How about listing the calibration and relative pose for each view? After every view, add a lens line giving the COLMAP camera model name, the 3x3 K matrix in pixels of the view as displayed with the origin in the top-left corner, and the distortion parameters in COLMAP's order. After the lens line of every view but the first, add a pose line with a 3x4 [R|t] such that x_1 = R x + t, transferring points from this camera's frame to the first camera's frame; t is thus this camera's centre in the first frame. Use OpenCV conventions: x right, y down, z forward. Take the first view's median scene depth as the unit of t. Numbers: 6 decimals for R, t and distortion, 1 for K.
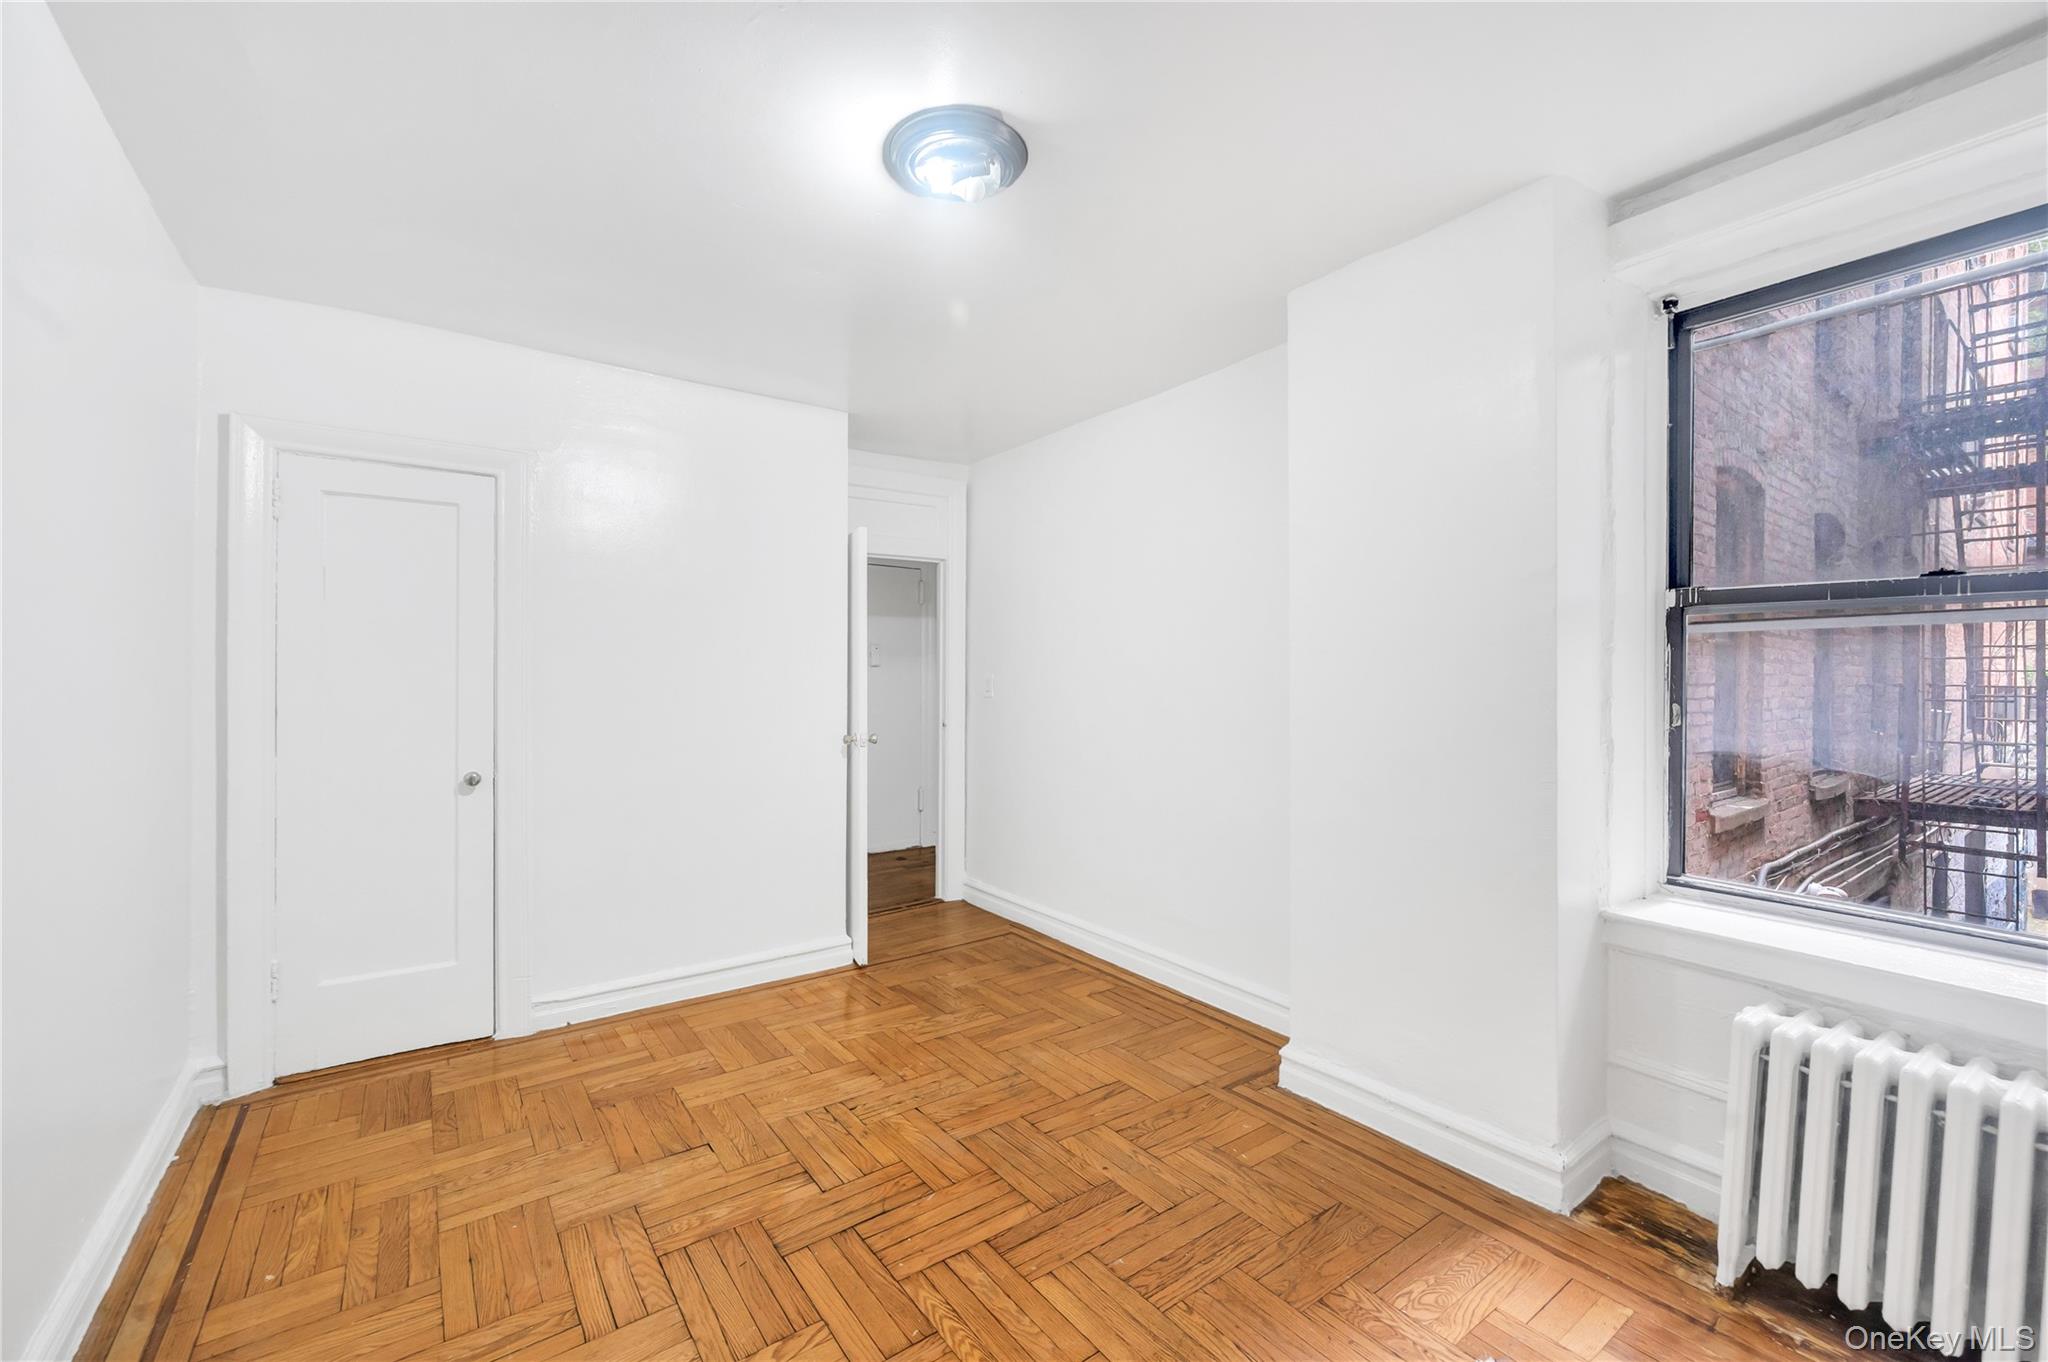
lens RADIAL K [[832.6, 0, 1023.6], [0, 832.6, 676.9], [0, 0, 1]] dist [0.000359, -0.000162]
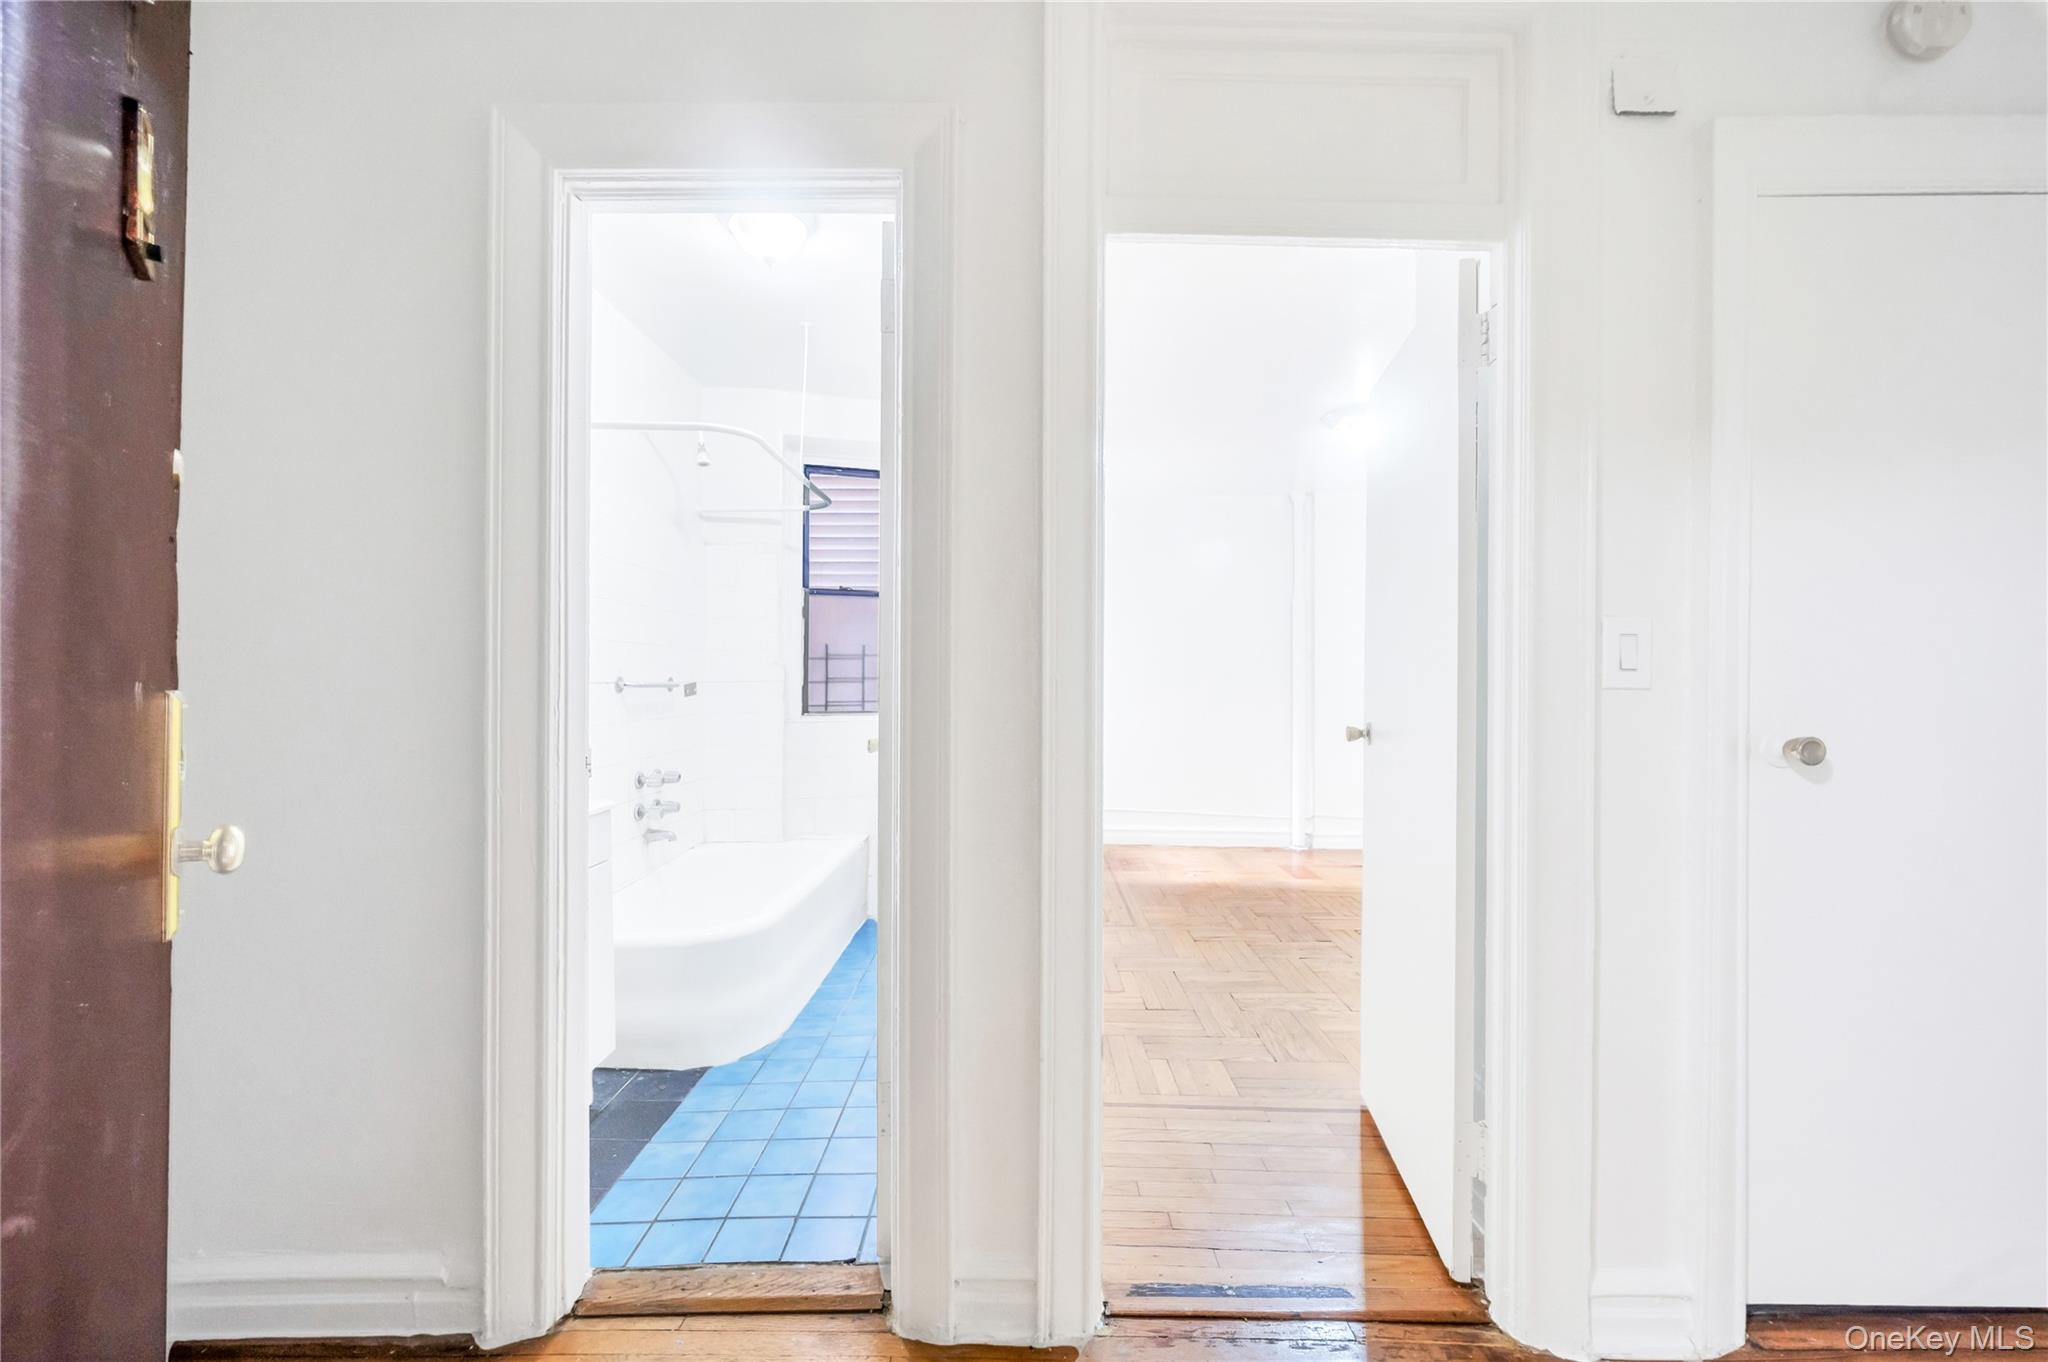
lens RADIAL K [[832.6, 0, 1021.6], [0, 832.6, 684.2], [0, 0, 1]] dist [0.000359, -0.000162]
pose [[-0.806361, -0.019189, 0.591113, -0.440896], [-0.019321, 0.999795, 0.006099, 0.062823], [-0.591109, -0.006503, -0.806566, 2.184354]]
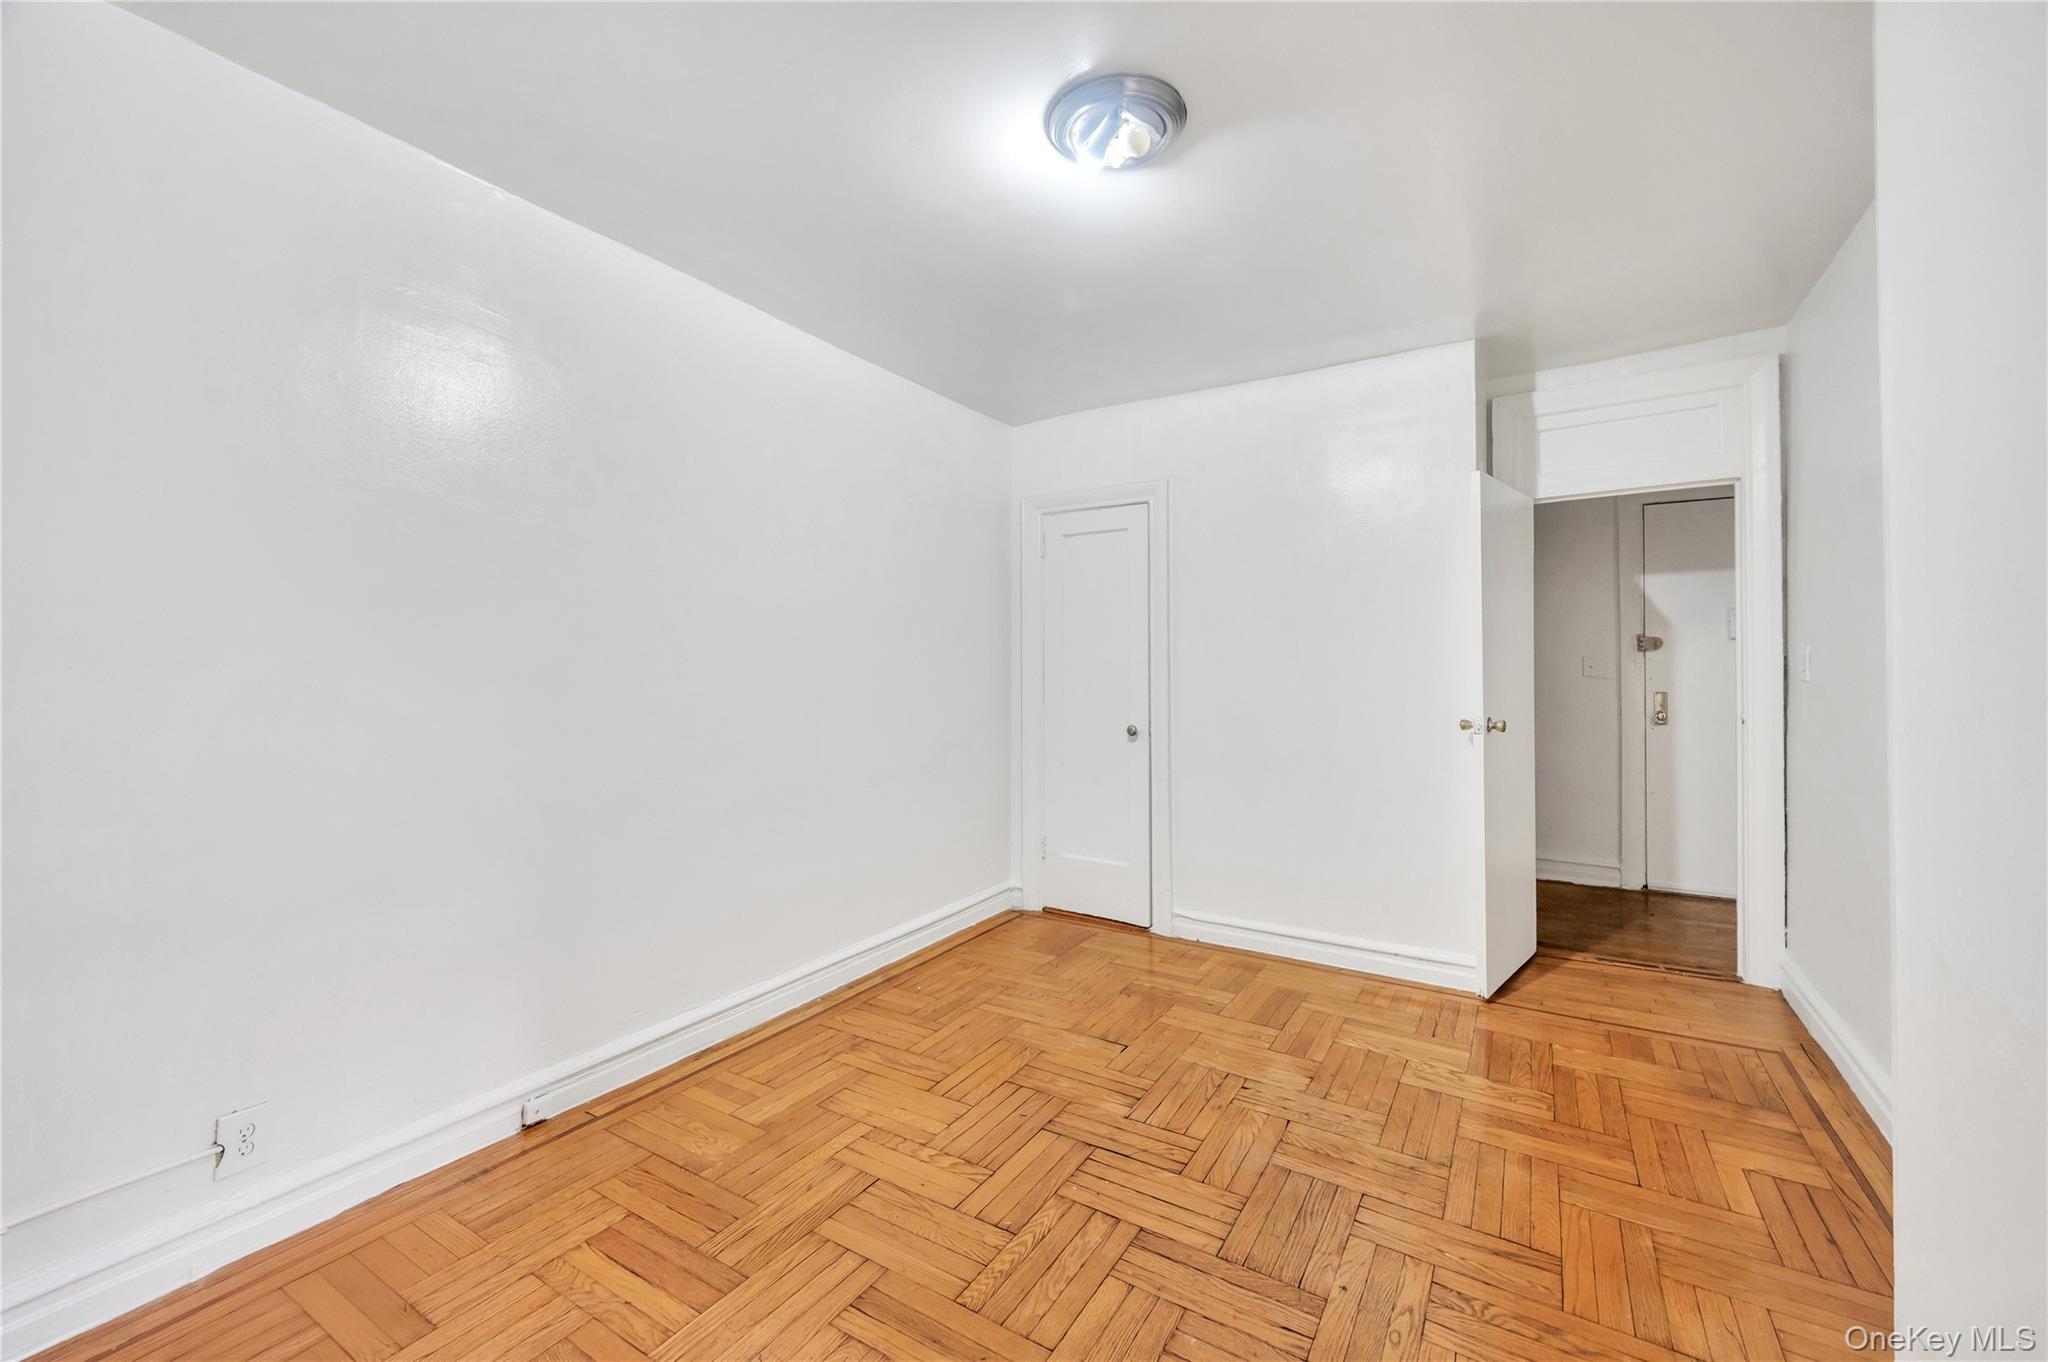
lens RADIAL K [[832.6, 0, 1027.7], [0, 832.6, 669.5], [0, 0, 1]] dist [0.000359, -0.000162]
pose [[0.370054, 0.002299, -0.929007, 0.546803], [0.003404, 0.999987, 0.003830, 0.017620], [0.929004, -0.004580, 0.370041, 0.357228]]
